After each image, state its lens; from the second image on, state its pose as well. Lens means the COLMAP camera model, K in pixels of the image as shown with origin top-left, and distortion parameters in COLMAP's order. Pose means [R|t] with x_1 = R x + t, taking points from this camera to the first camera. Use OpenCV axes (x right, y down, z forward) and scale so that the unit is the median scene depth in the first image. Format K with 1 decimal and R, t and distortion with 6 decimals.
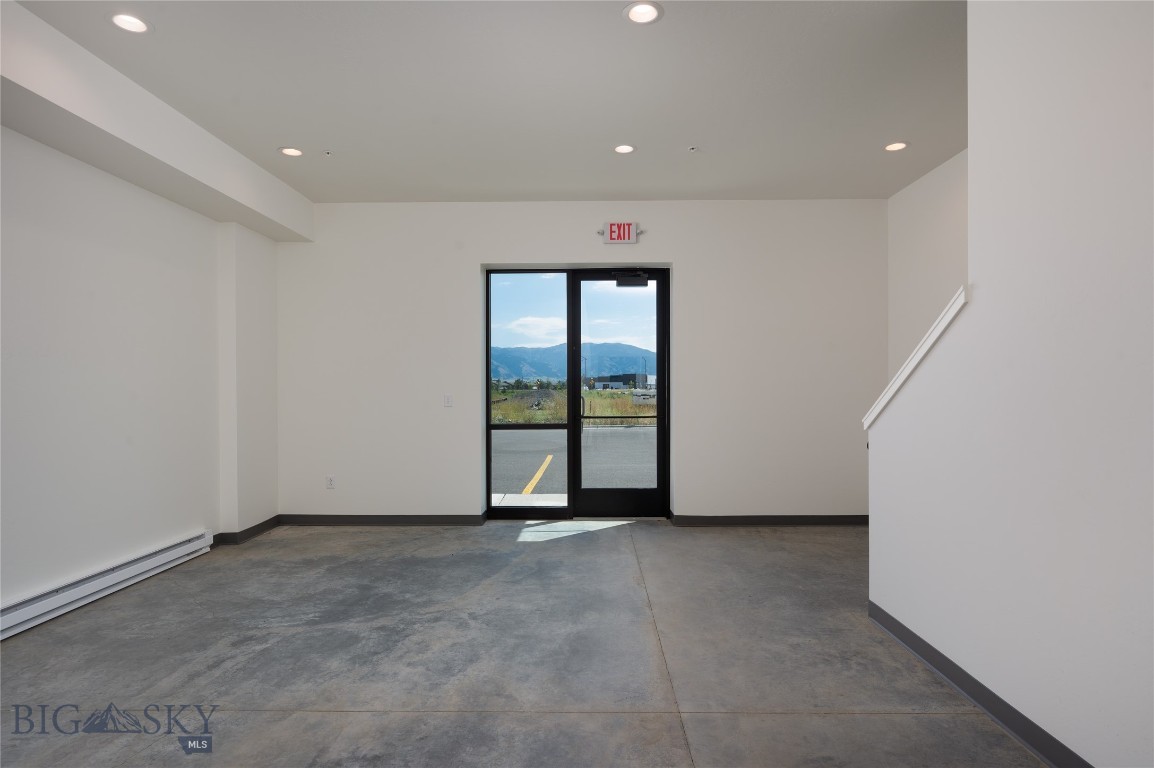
lens RADIAL K [[619.2, 0, 577.0], [0, 619.2, 384.0], [0, 0, 1]] dist [-0.000109, 0.000625]
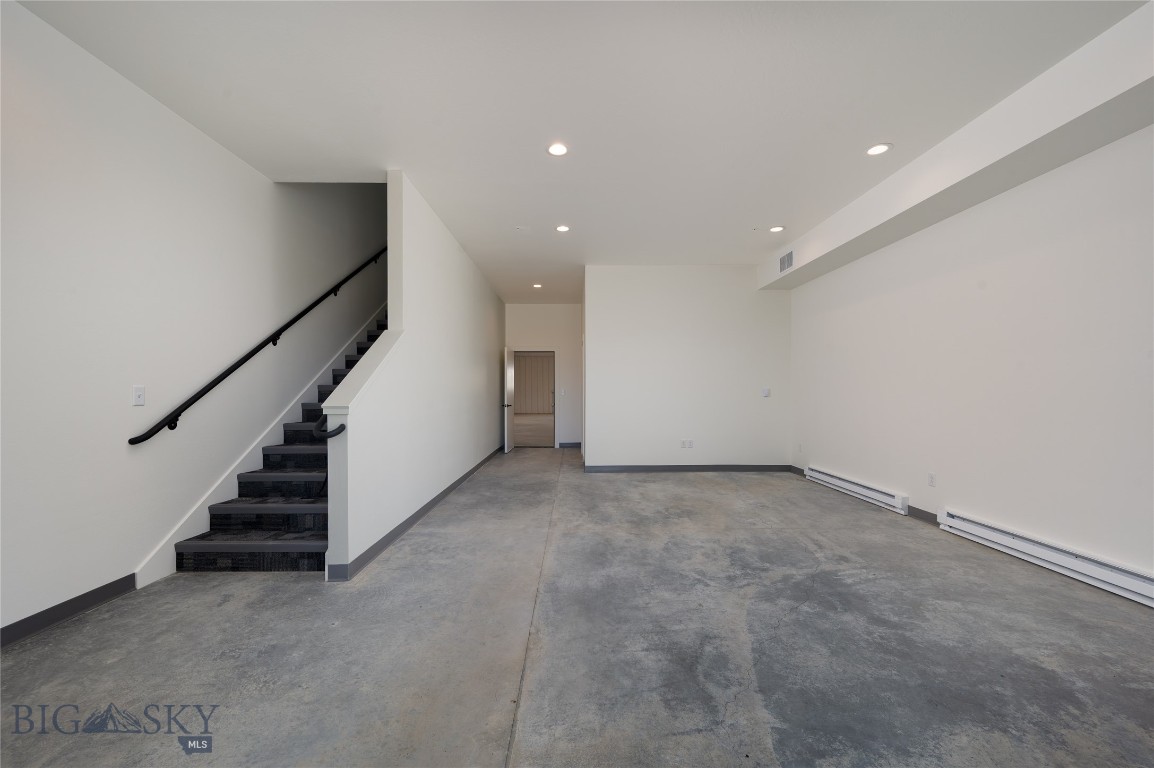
lens RADIAL K [[459.2, 0, 577.0], [0, 459.2, 384.0], [0, 0, 1]] dist [-0.001051, -0.000051]
pose [[-0.999487, 0.004780, -0.031660, 0.083791], [0.005535, 0.999701, -0.023807, 0.043180], [0.031537, -0.023970, -0.999215, 1.923306]]
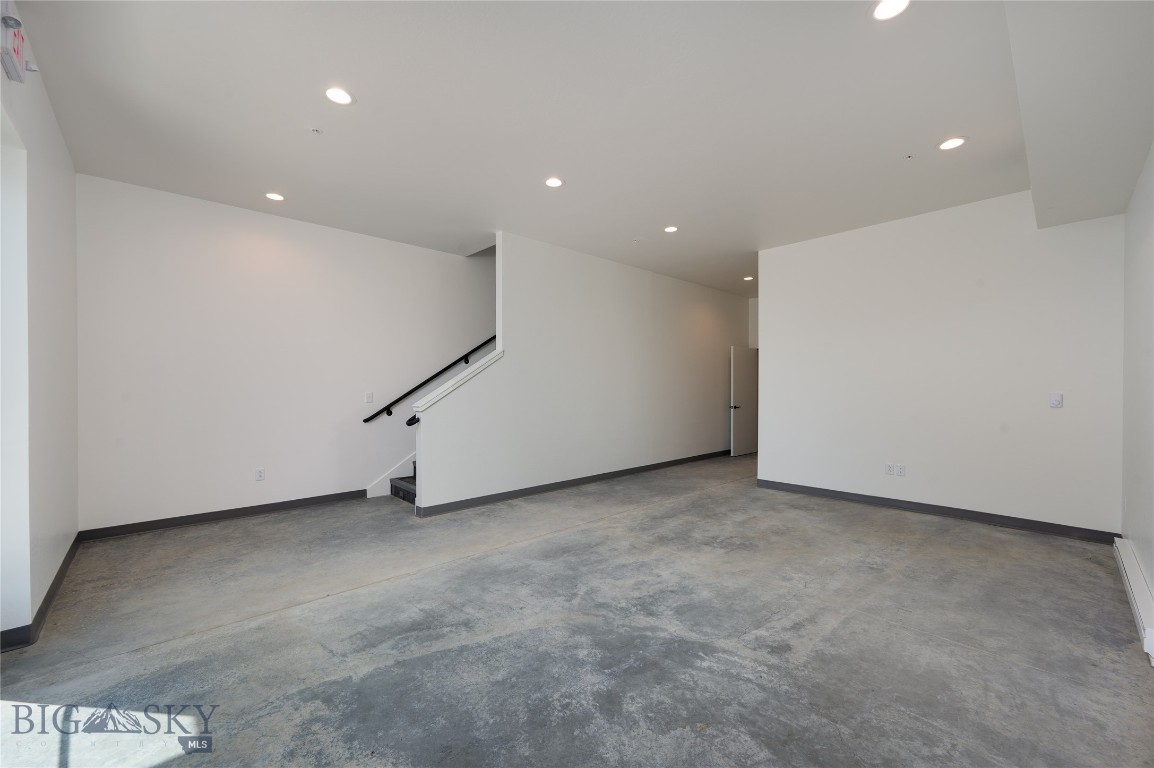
lens RADIAL K [[459.2, 0, 577.0], [0, 459.2, 384.0], [0, 0, 1]] dist [-0.001051, -0.000051]
pose [[-0.691115, 0.009133, 0.722687, -0.798707], [-0.002537, 0.999883, -0.015063, 0.017358], [-0.722740, -0.012244, -0.691011, 1.640039]]
